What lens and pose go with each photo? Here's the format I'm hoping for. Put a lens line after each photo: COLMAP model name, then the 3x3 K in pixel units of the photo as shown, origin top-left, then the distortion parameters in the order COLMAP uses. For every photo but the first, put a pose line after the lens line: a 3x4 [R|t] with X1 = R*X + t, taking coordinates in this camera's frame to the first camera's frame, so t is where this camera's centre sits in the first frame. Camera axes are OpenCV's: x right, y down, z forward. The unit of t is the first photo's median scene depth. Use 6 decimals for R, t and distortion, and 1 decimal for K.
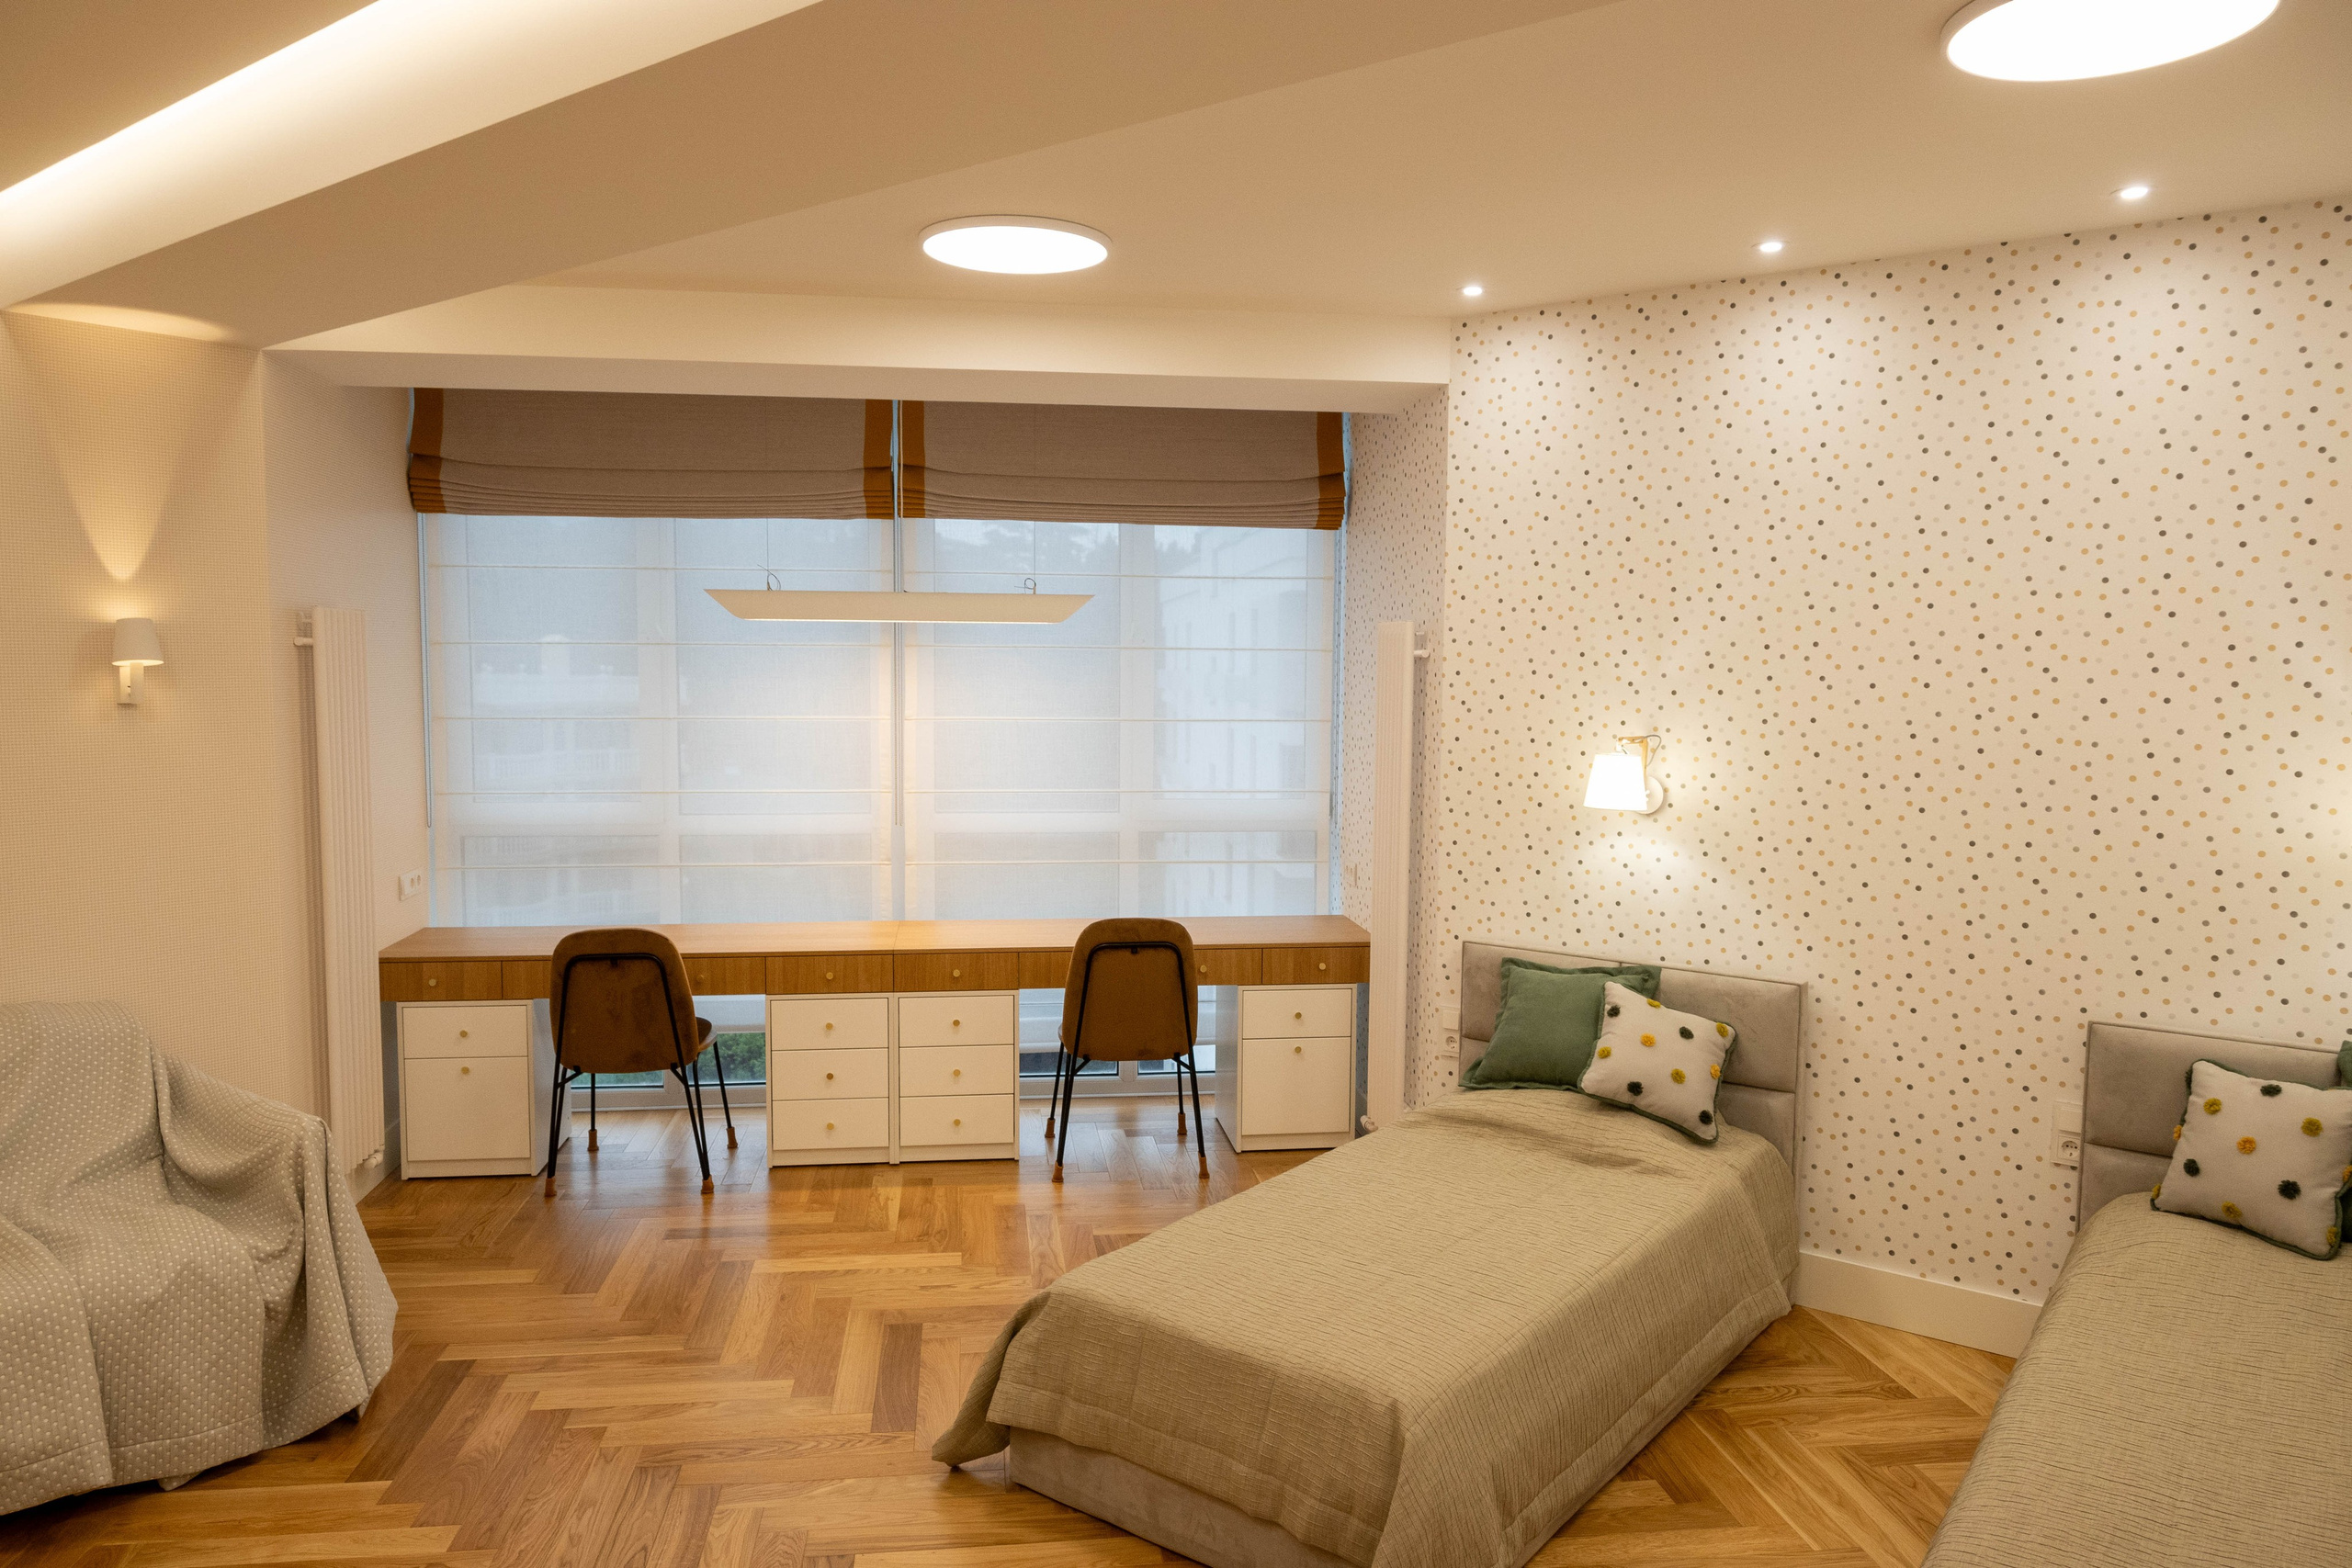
lens RADIAL K [[1443.4, 0, 1287.0], [0, 1443.4, 794.4], [0, 0, 1]] dist [0.000206, 0.000673]
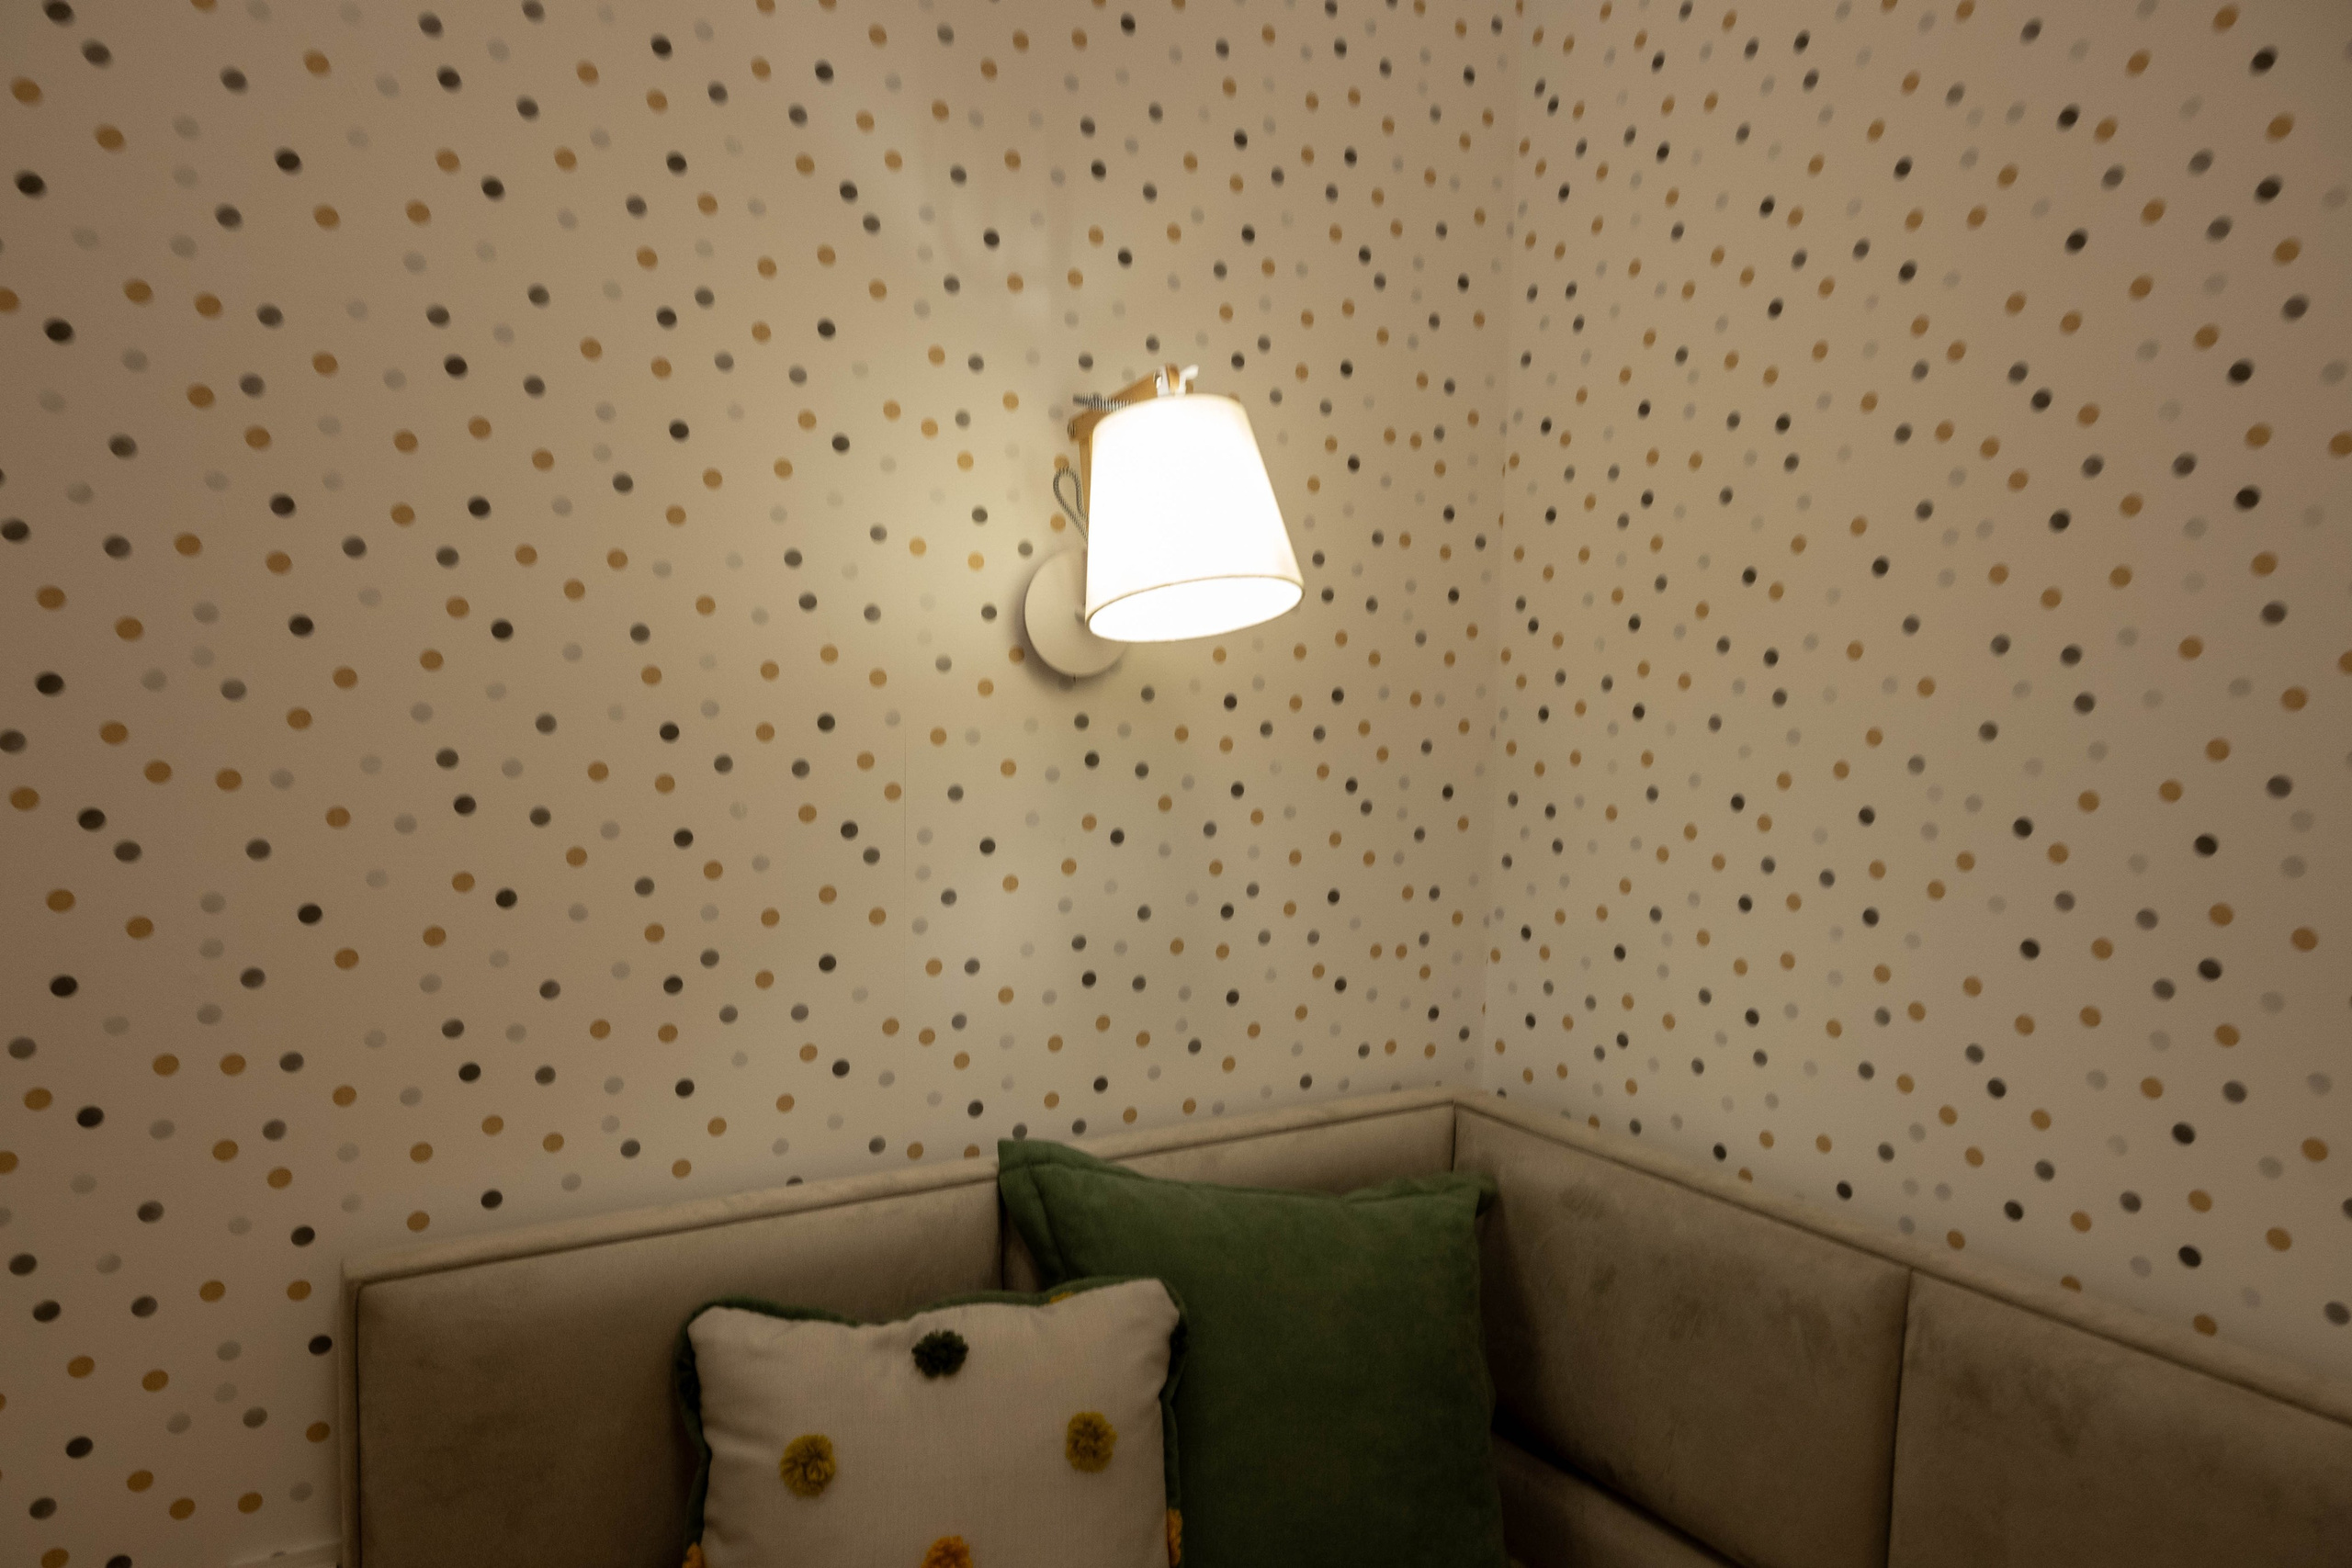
lens RADIAL K [[1731.5, 0, 1249.4], [0, 1731.5, 789.0], [0, 0, 1]] dist [0.007651, -0.000166]
pose [[0.386365, -0.077566, 0.919079, 0.307597], [0.057716, 0.996538, 0.059840, 0.048339], [-0.920538, 0.029926, 0.389504, 0.681370]]
